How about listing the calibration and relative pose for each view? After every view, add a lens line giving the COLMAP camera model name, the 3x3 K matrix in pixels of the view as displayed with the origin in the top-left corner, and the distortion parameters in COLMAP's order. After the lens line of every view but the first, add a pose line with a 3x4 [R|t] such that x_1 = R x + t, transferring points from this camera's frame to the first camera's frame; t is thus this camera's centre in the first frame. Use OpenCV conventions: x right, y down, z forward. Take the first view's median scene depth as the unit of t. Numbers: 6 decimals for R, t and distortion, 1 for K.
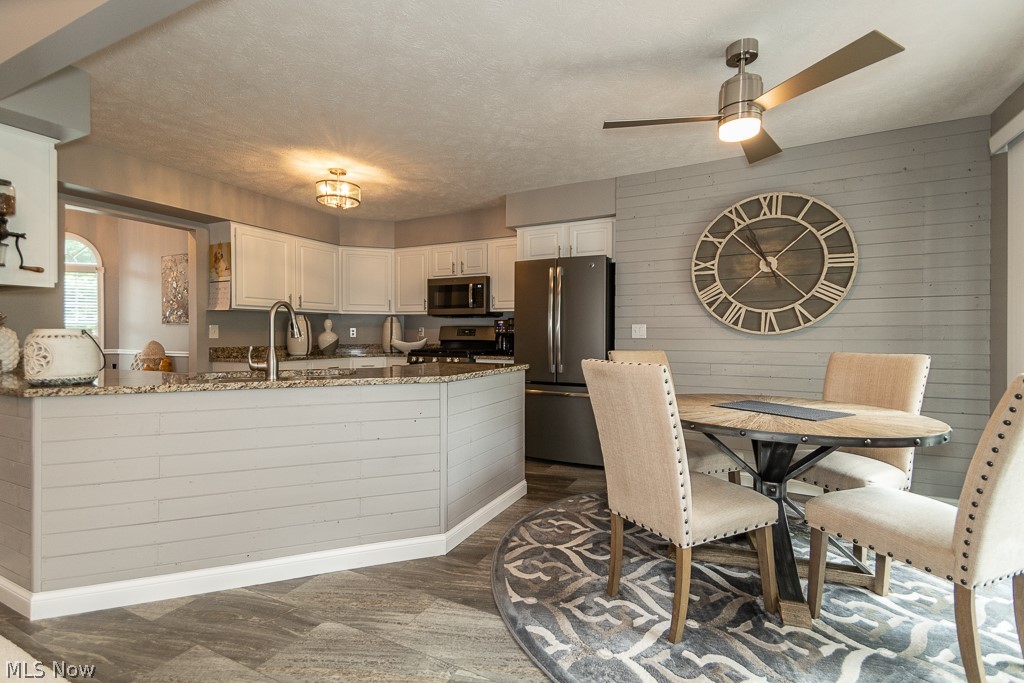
lens RADIAL K [[468.6, 0, 511.1], [0, 468.6, 337.0], [0, 0, 1]] dist [0.038459, -0.000877]
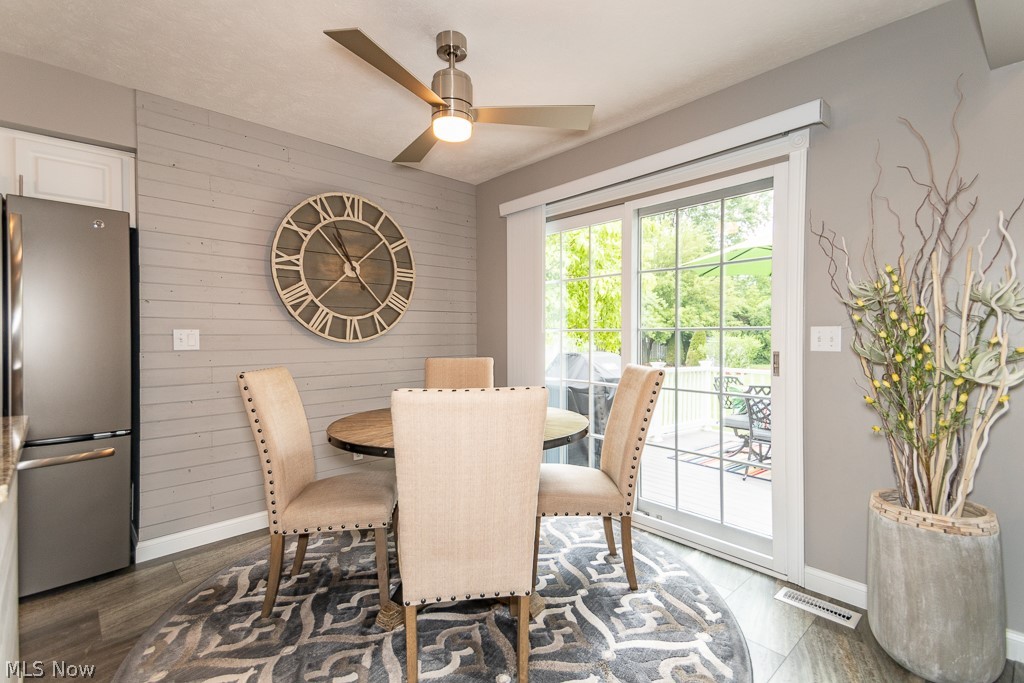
lens RADIAL K [[468.6, 0, 513.9], [0, 468.6, 339.6], [0, 0, 1]] dist [0.038459, -0.000877]
pose [[0.340240, -0.007716, 0.940307, -0.236658], [0.006238, 0.999963, 0.005948, -0.015043], [-0.940318, 0.003842, 0.340276, 0.372704]]
